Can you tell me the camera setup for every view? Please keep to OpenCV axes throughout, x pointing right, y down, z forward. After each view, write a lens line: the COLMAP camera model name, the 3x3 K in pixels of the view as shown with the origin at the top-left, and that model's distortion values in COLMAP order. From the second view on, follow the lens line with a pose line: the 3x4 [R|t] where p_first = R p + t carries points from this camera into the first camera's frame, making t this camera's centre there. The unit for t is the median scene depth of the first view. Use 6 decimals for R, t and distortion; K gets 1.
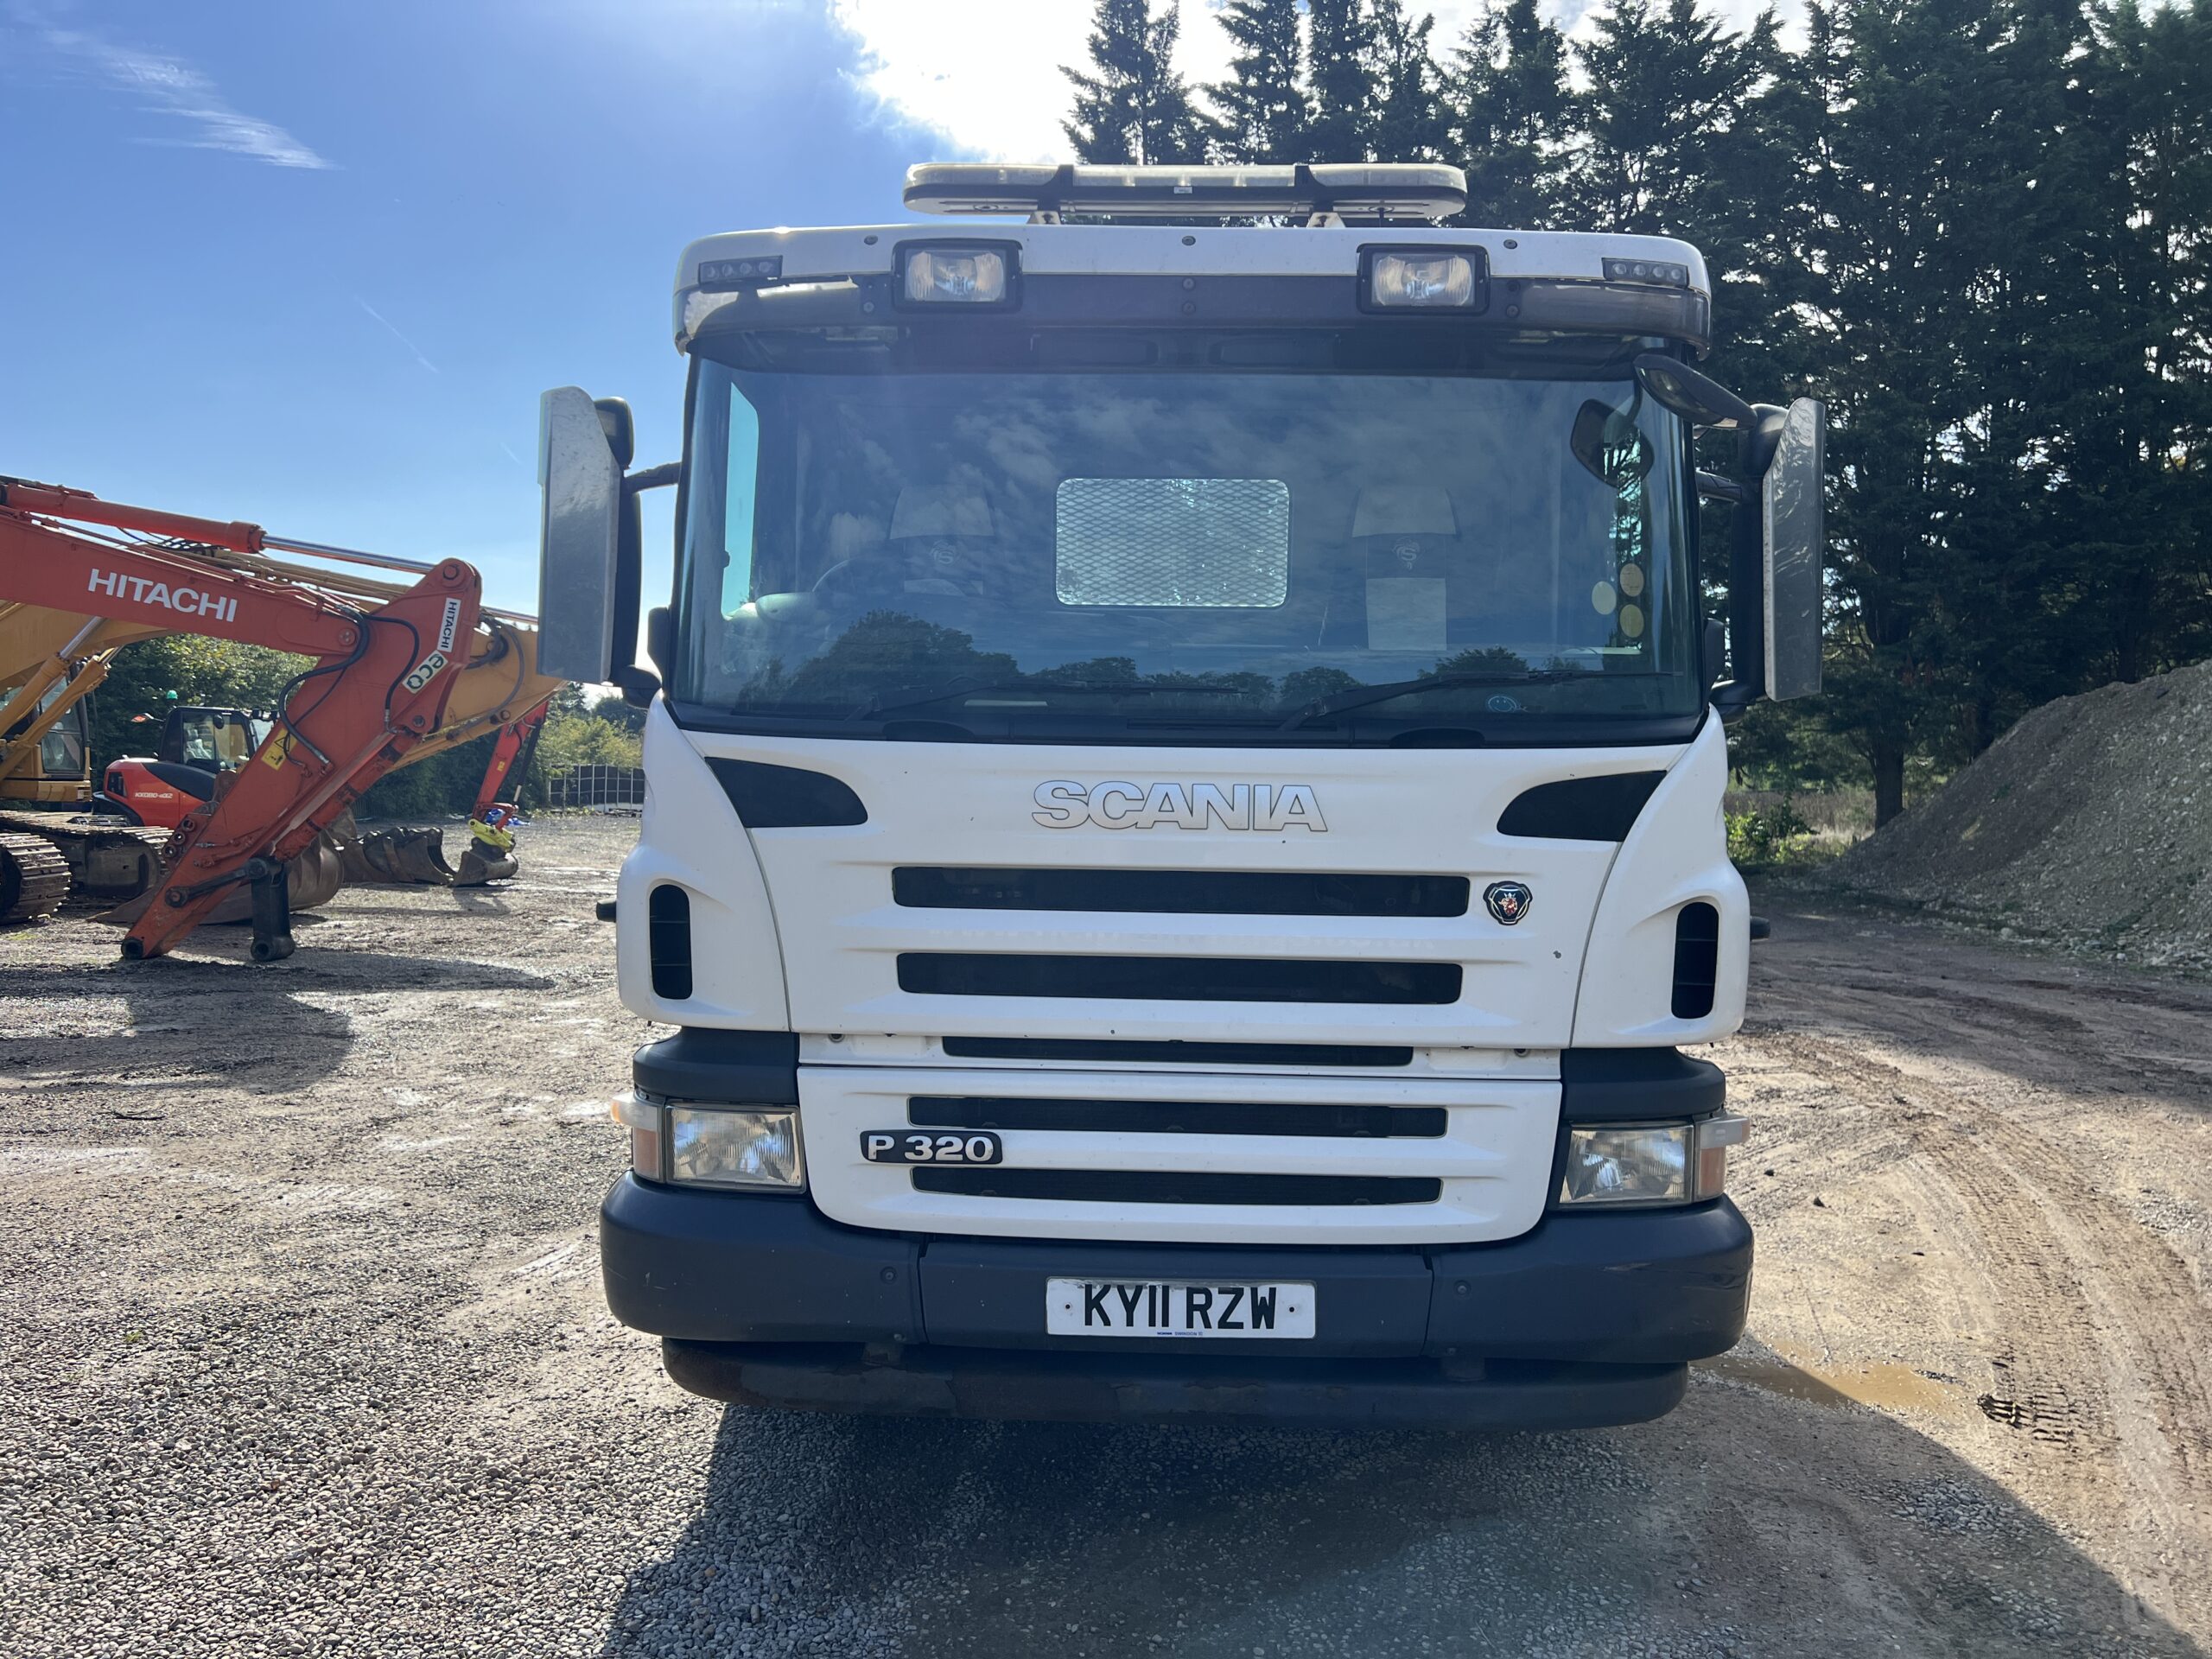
lens RADIAL K [[1664.1, 0, 1107.5], [0, 1664.1, 828.9], [0, 0, 1]] dist [0.054113, -0.055906]
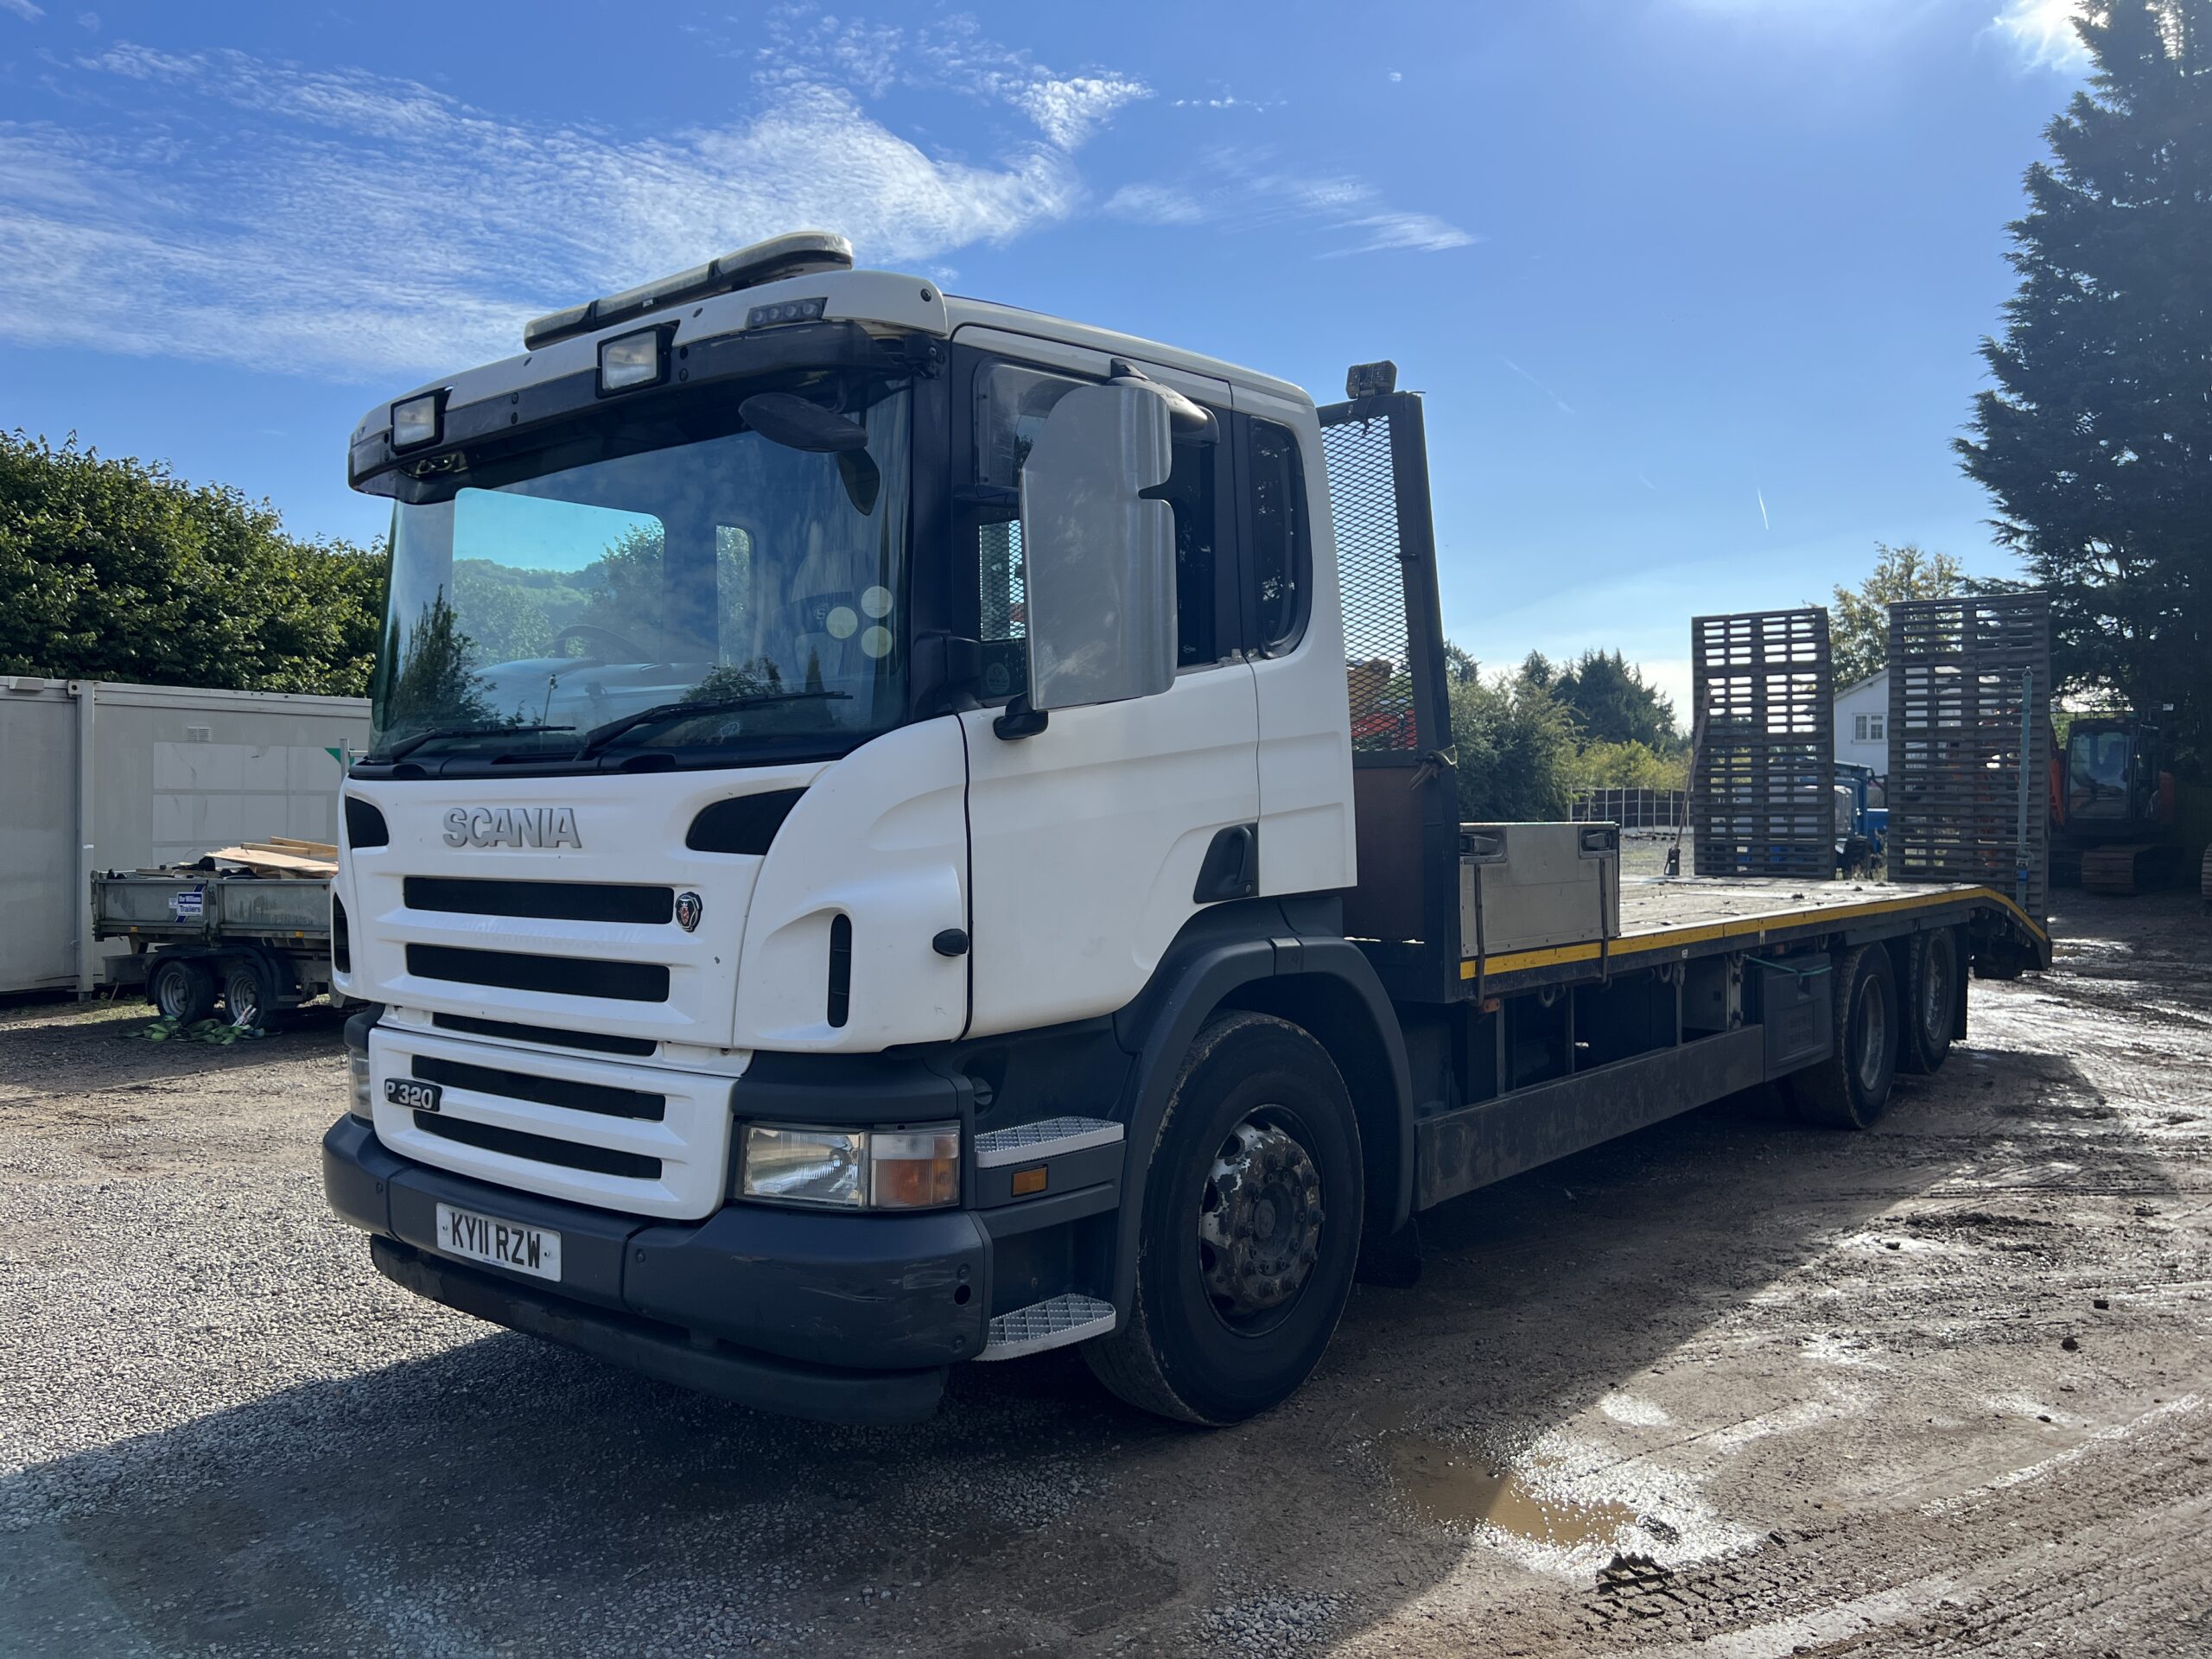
lens RADIAL K [[1664.1, 0, 1107.5], [0, 1664.1, 830.2], [0, 0, 1]] dist [0.054113, -0.055906]
pose [[0.788852, -0.015030, -0.614400, 1.121721], [0.006654, 0.999851, -0.015916, 0.009901], [0.614548, 0.008468, 0.788834, 0.301118]]
